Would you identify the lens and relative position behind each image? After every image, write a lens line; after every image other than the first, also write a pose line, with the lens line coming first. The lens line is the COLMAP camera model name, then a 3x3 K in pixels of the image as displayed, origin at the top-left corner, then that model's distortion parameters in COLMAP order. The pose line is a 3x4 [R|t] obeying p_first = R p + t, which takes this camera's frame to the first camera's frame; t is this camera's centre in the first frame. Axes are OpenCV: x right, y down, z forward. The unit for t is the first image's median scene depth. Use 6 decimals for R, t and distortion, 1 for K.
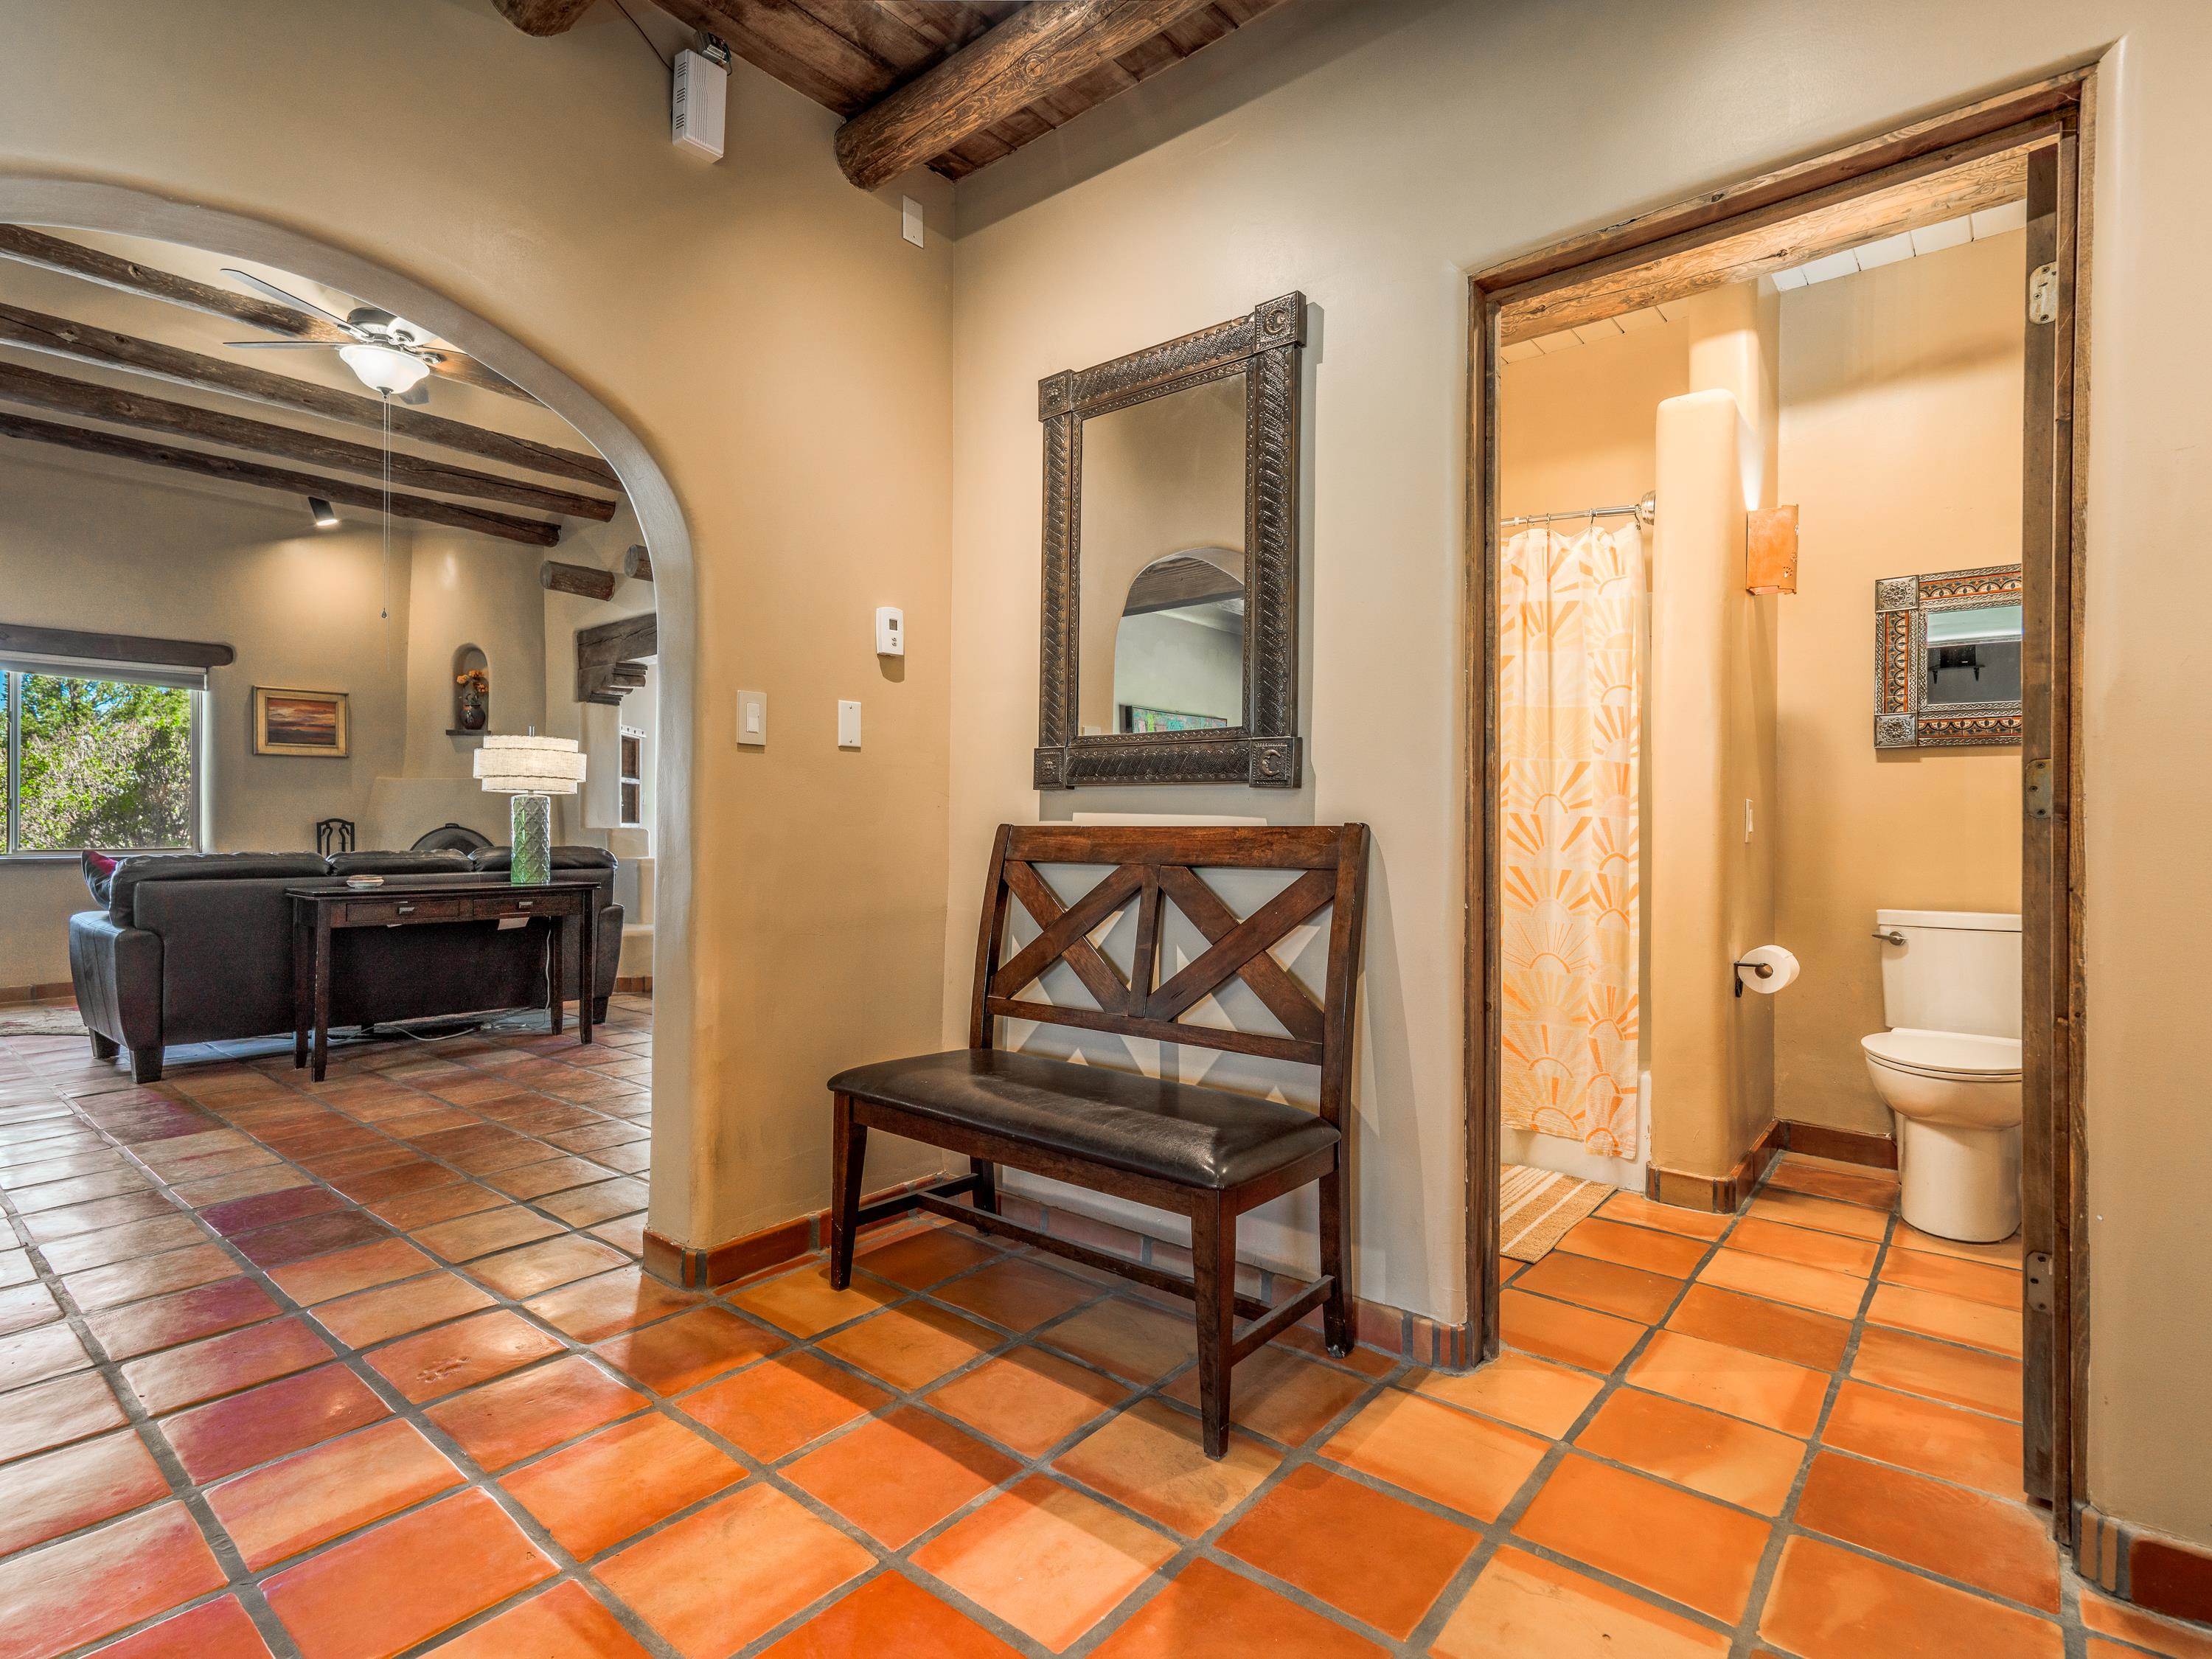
lens RADIAL K [[1105.5, 0, 1056.0], [0, 1105.5, 820.8], [0, 0, 1]] dist [-0.012972, 0.003294]
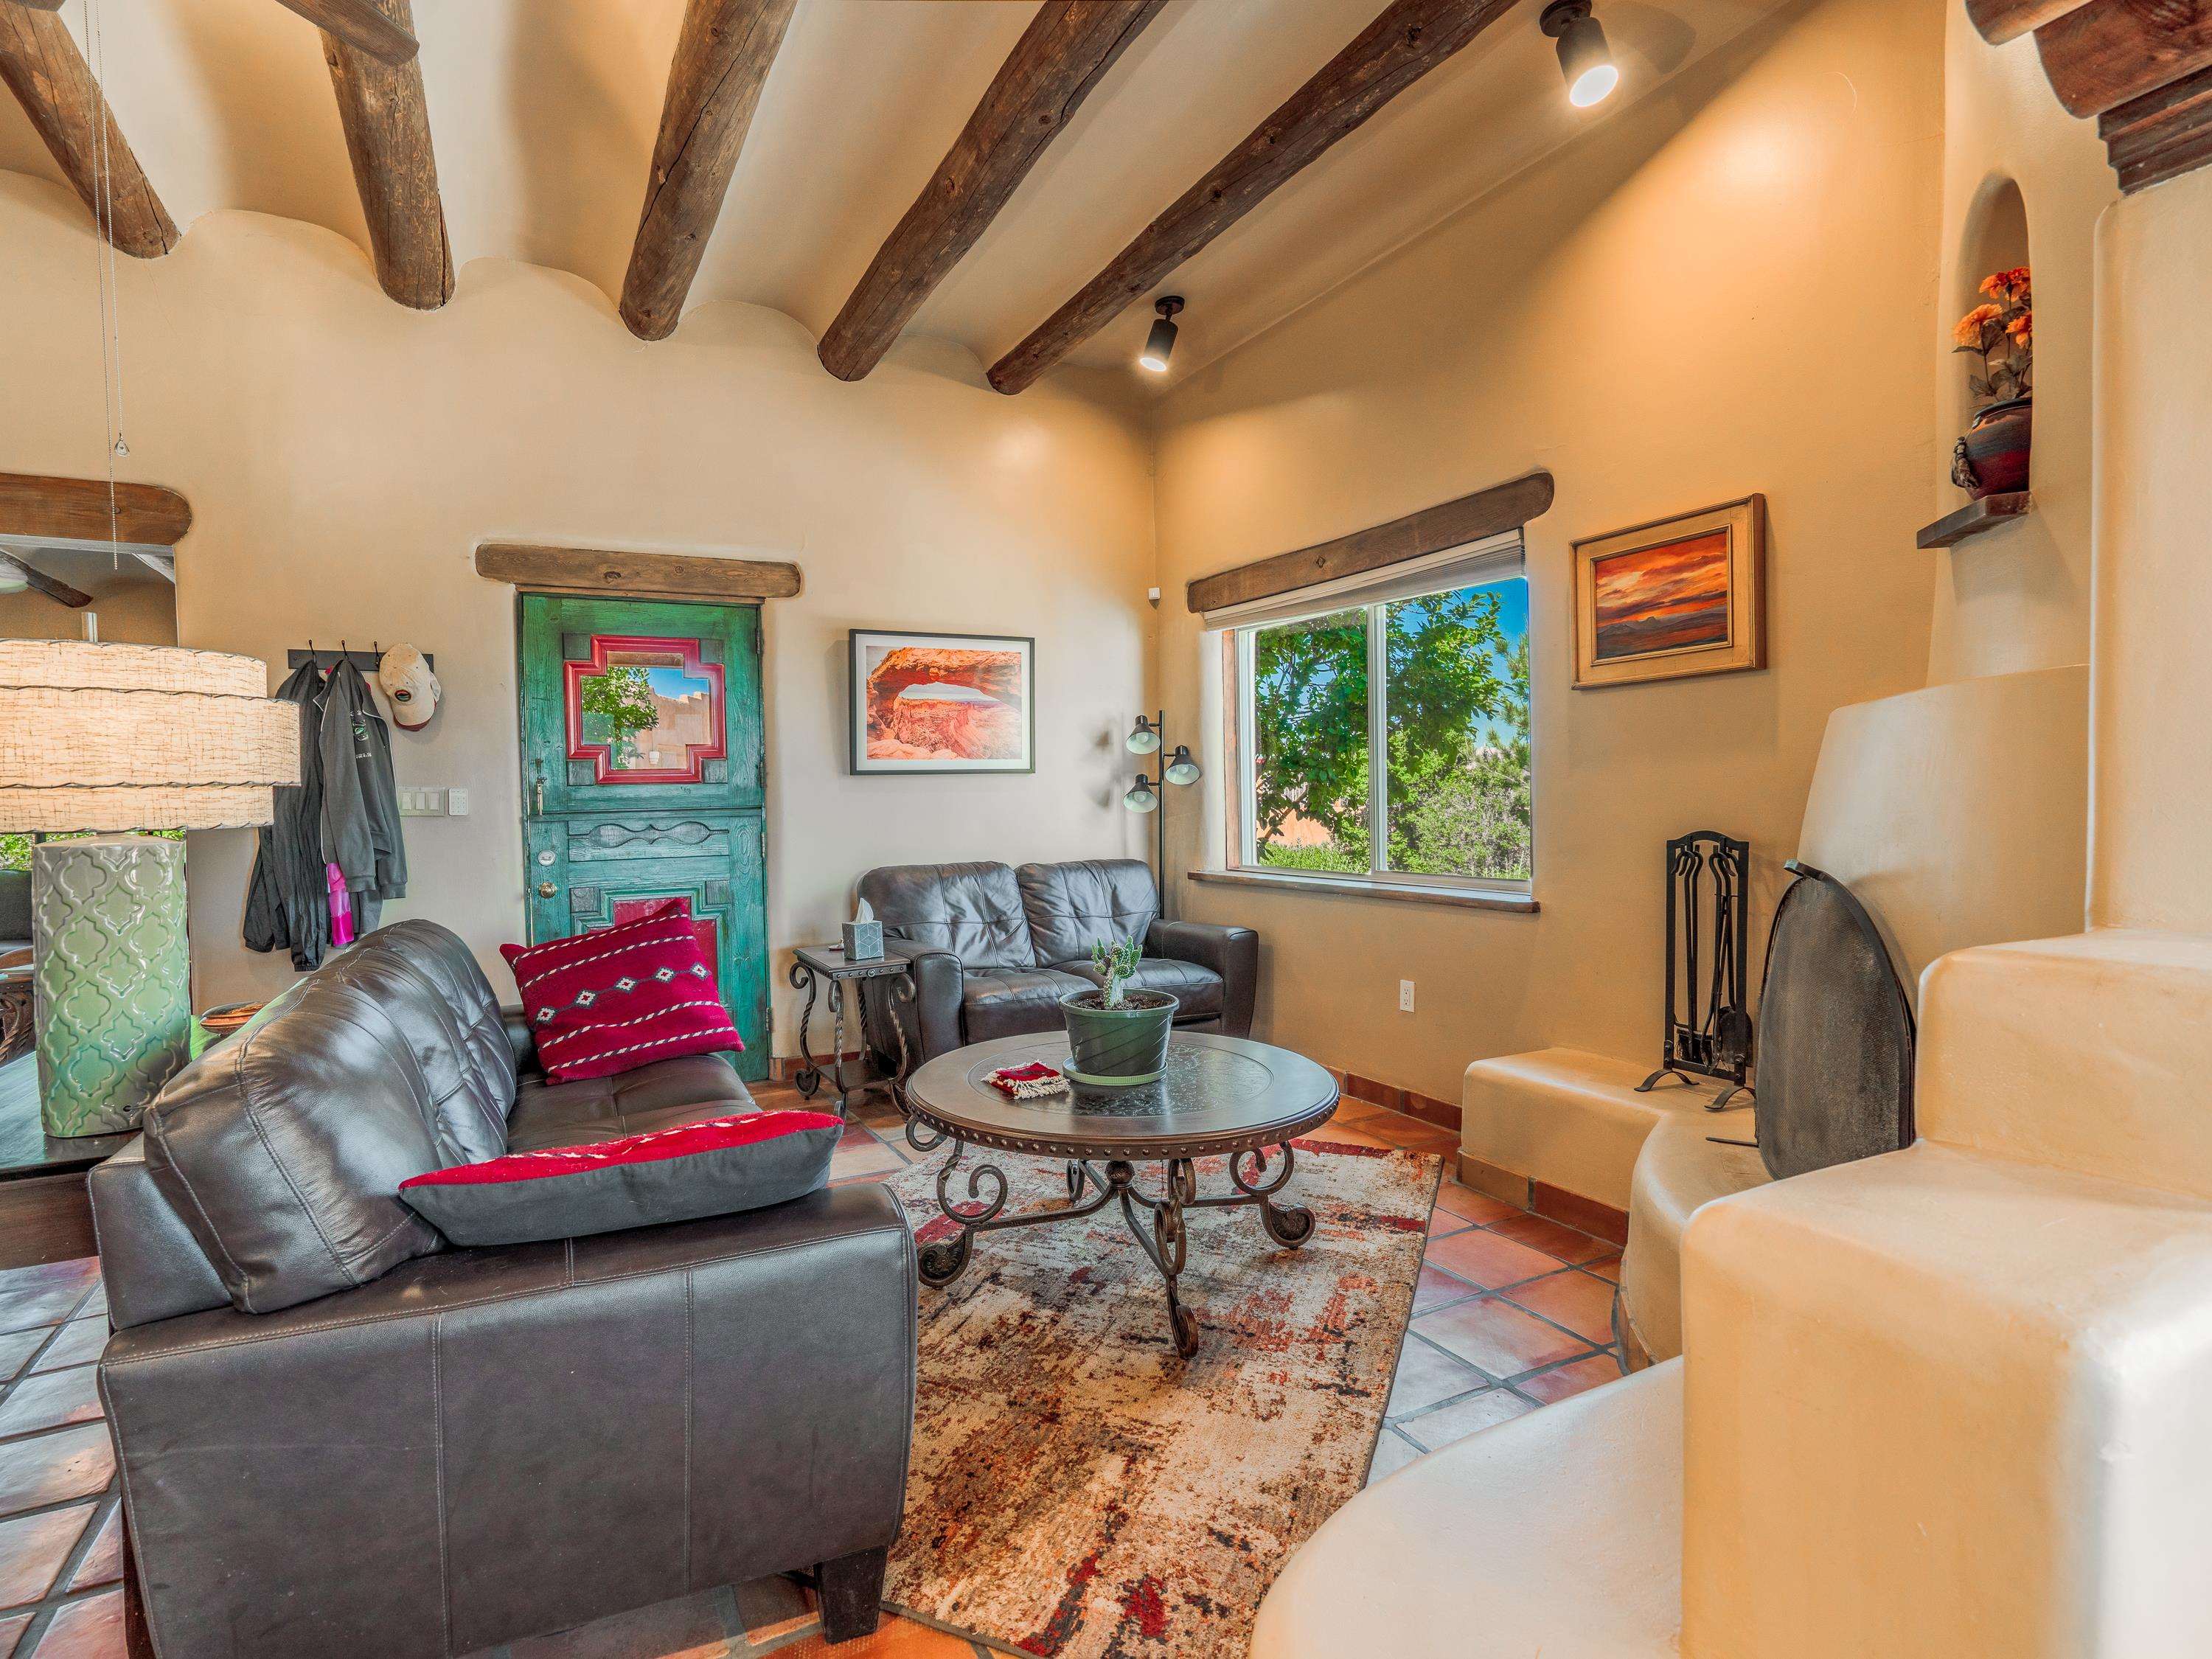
lens RADIAL K [[1105.5, 0, 1056.0], [0, 1105.5, 820.8], [0, 0, 1]] dist [-0.012972, 0.003294]
pose [[-0.382813, 0.024685, -0.923496, -0.207119], [0.020240, 0.999627, 0.018330, -0.017557], [0.923604, -0.011674, -0.383170, 0.940499]]
